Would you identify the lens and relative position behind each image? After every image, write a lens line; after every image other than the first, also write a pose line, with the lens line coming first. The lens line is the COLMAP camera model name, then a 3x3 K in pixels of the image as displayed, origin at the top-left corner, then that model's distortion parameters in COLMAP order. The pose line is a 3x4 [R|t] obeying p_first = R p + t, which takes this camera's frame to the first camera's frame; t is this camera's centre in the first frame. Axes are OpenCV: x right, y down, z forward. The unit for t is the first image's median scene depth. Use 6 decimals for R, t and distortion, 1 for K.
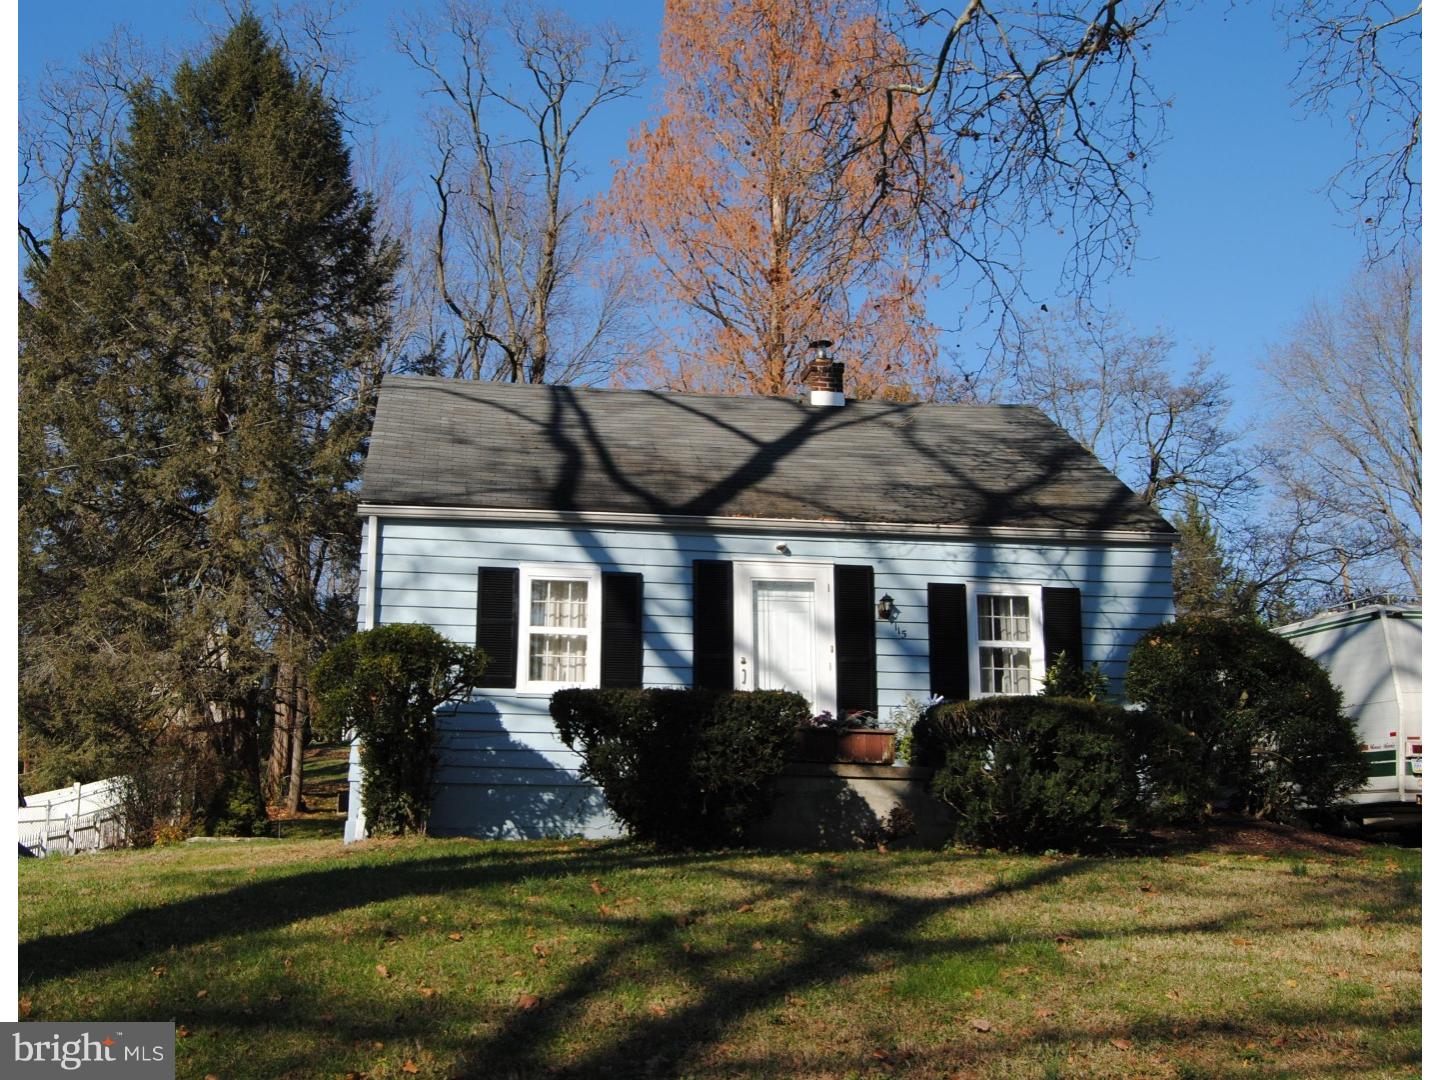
lens RADIAL K [[1382.2, 0, 719.5], [0, 1382.2, 538.3], [0, 0, 1]] dist [-0.020891, 0.000000]
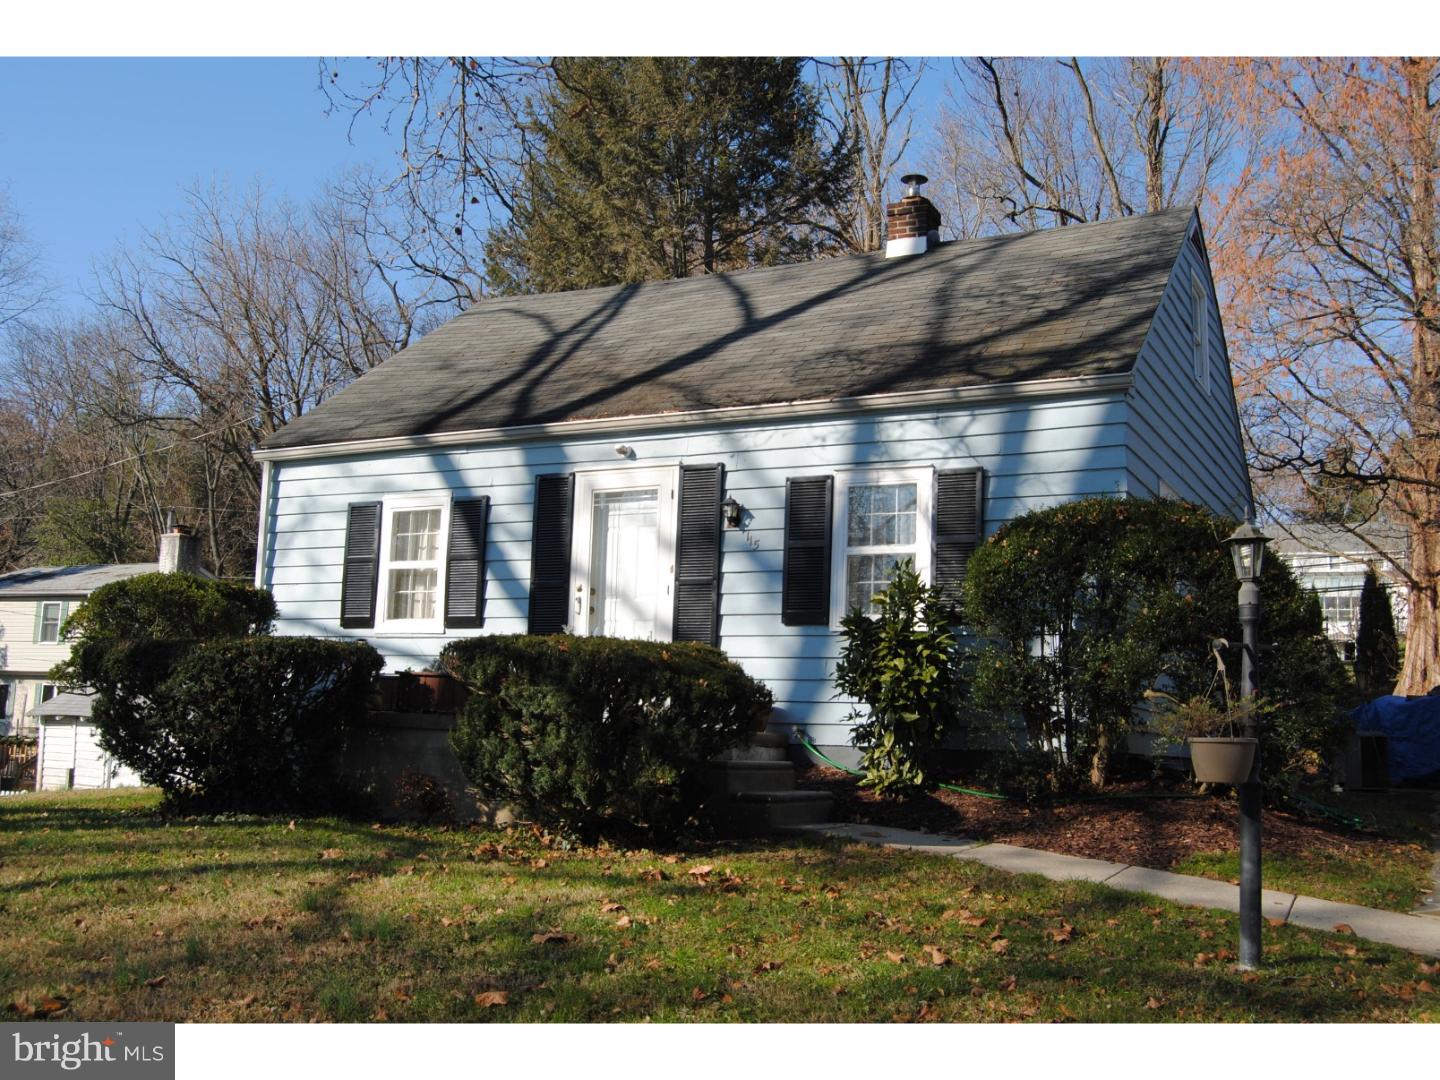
lens RADIAL K [[1512.3, 0, 720.3], [0, 1512.3, 542.6], [0, 0, 1]] dist [-0.032094, 0.000000]
pose [[0.814428, -0.061030, -0.577046, 0.621425], [0.097562, 0.994699, 0.032495, 0.037876], [0.572004, -0.082762, 0.816065, 0.279903]]
